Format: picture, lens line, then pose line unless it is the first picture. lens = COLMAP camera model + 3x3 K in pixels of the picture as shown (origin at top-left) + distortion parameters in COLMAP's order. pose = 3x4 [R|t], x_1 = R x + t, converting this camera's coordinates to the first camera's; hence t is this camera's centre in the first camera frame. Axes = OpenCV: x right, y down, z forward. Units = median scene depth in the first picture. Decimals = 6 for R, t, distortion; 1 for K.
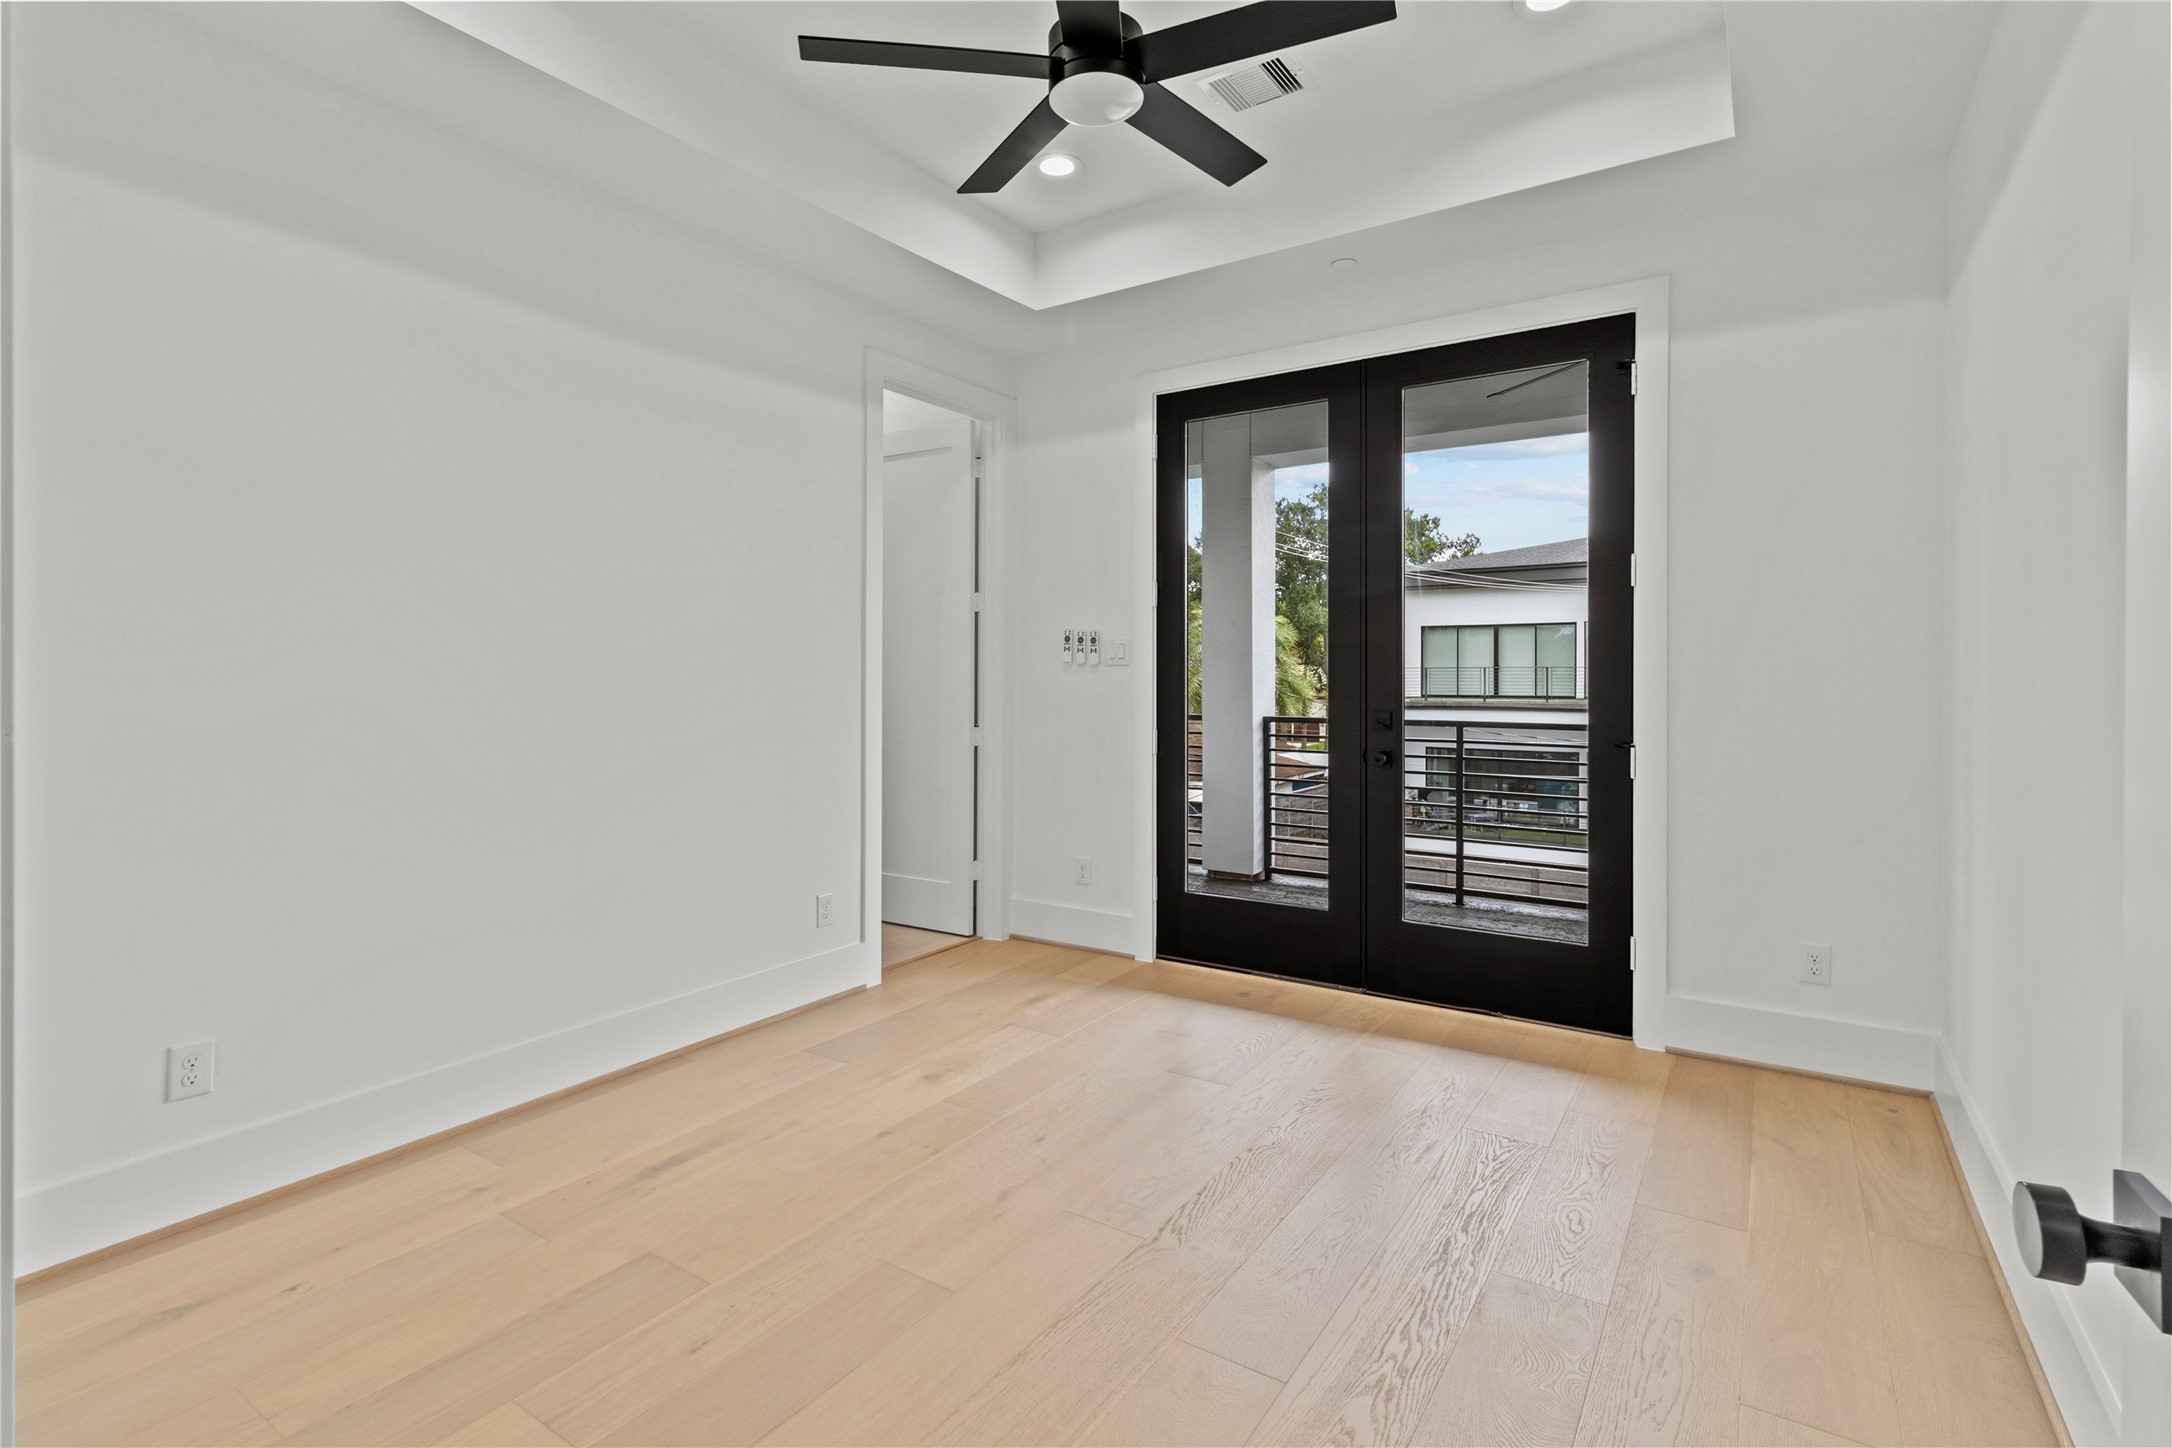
lens RADIAL K [[1021.2, 0, 1084.5], [0, 1021.2, 656.0], [0, 0, 1]] dist [-0.001331, 0.000137]
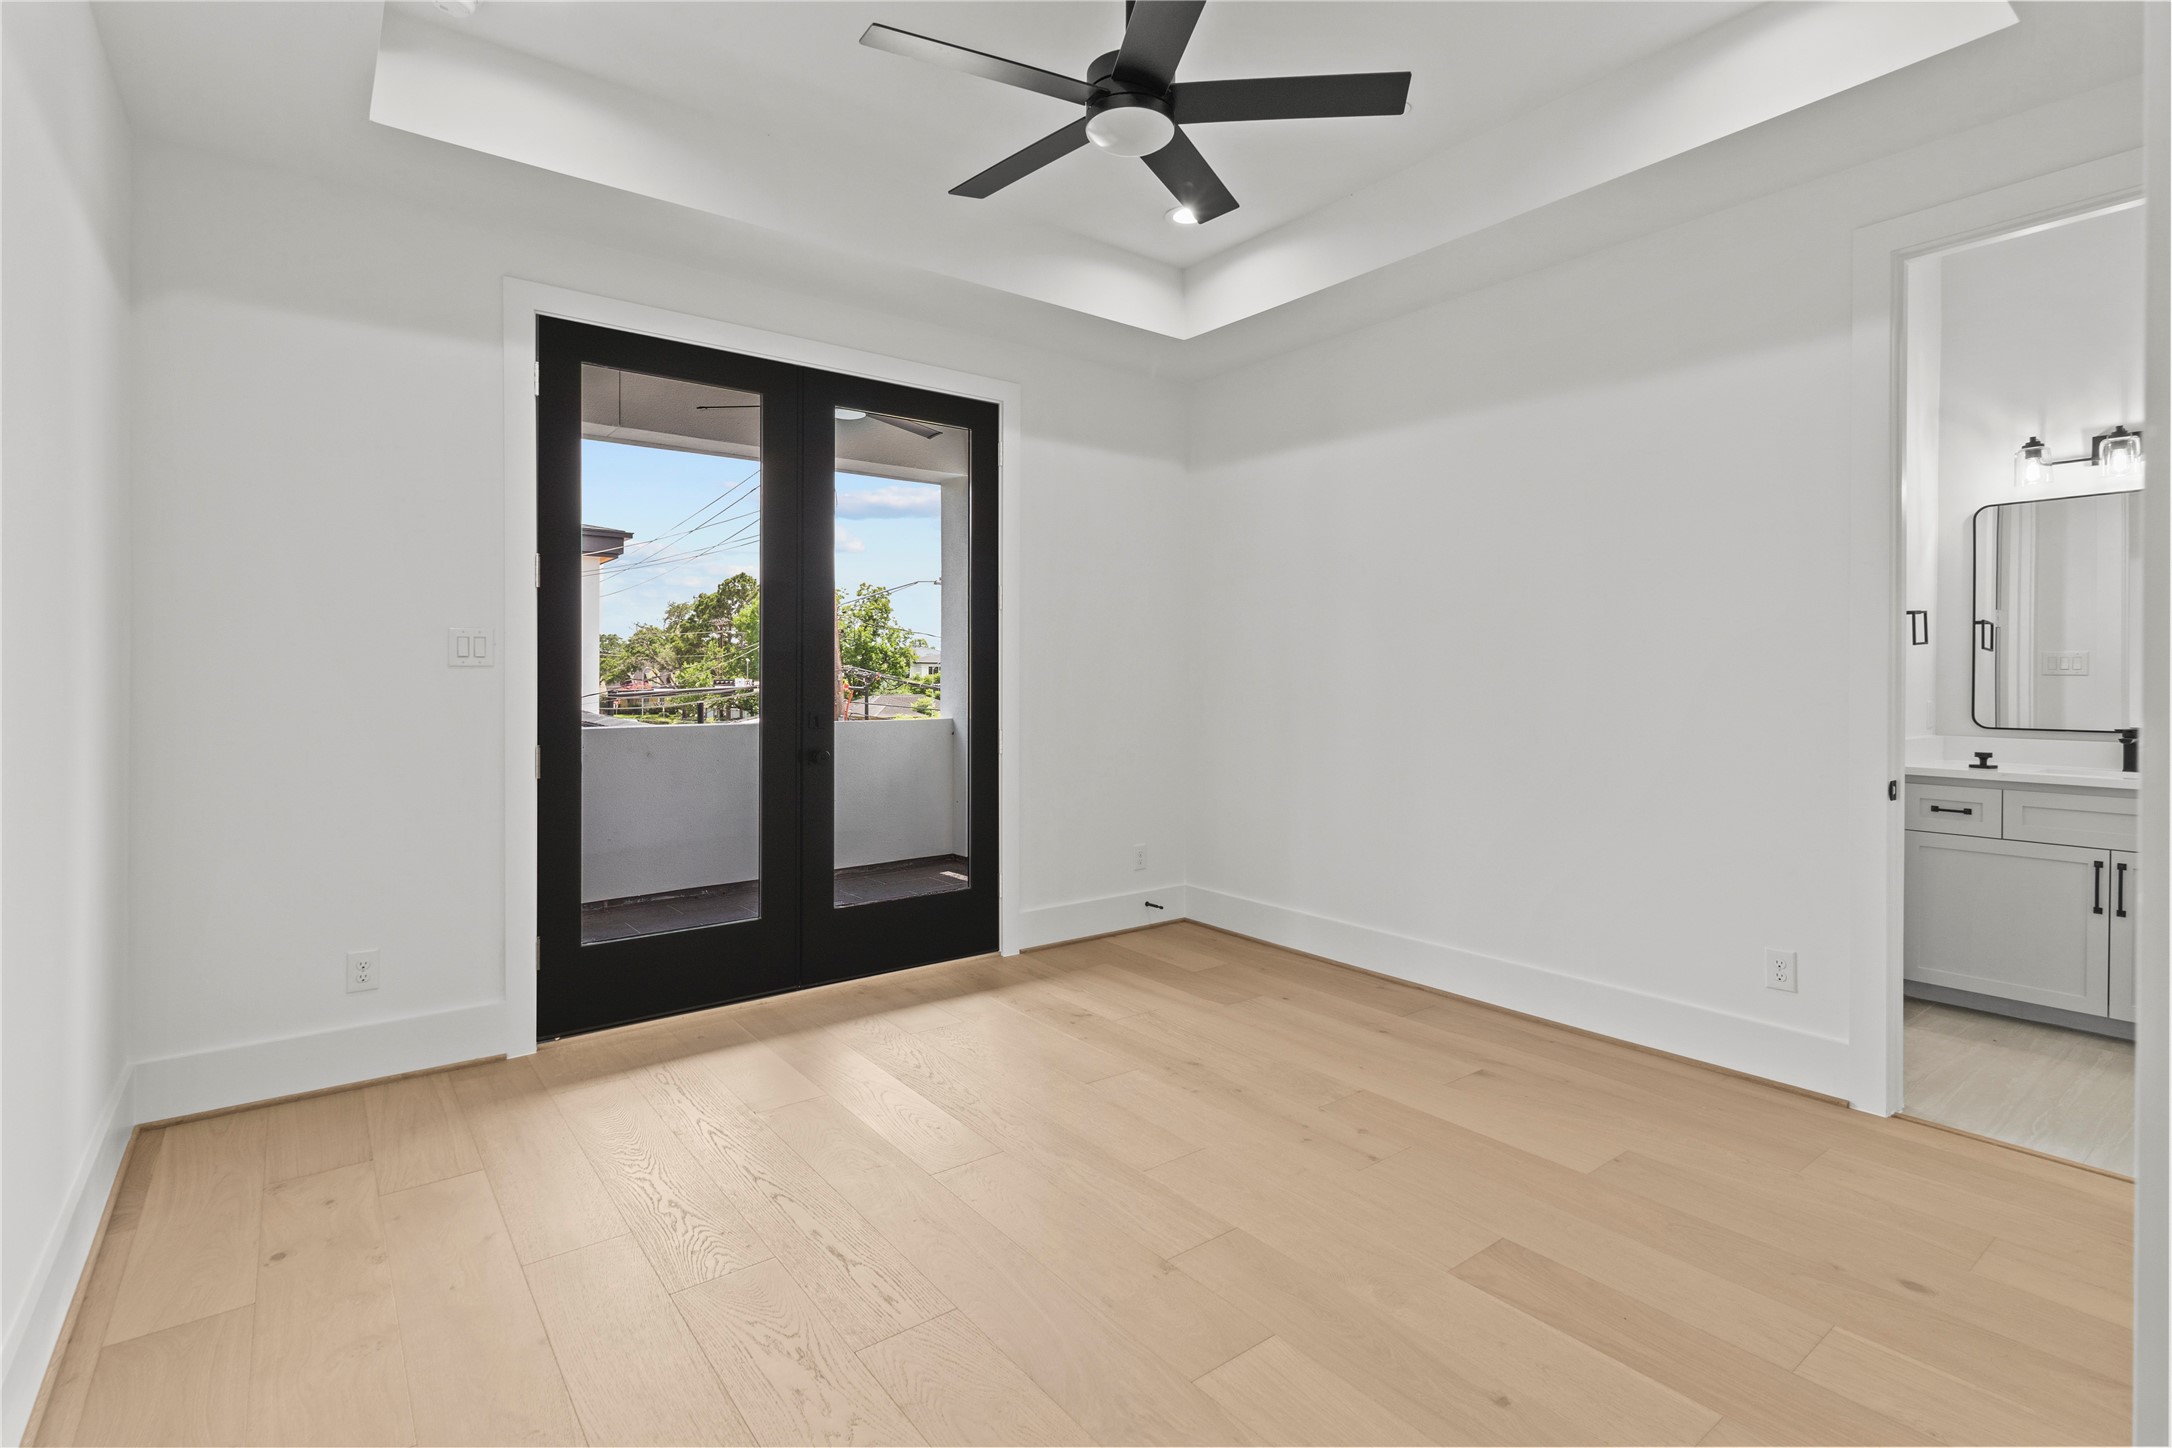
lens RADIAL K [[1013.4, 0, 1084.0], [0, 1013.4, 680.1], [0, 0, 1]] dist [-0.002356, 0.001230]
pose [[0.321837, 0.000299, 0.946795, -0.531138], [-0.010251, 0.999942, 0.003168, 0.012975], [-0.946740, -0.010725, 0.321821, 0.369999]]
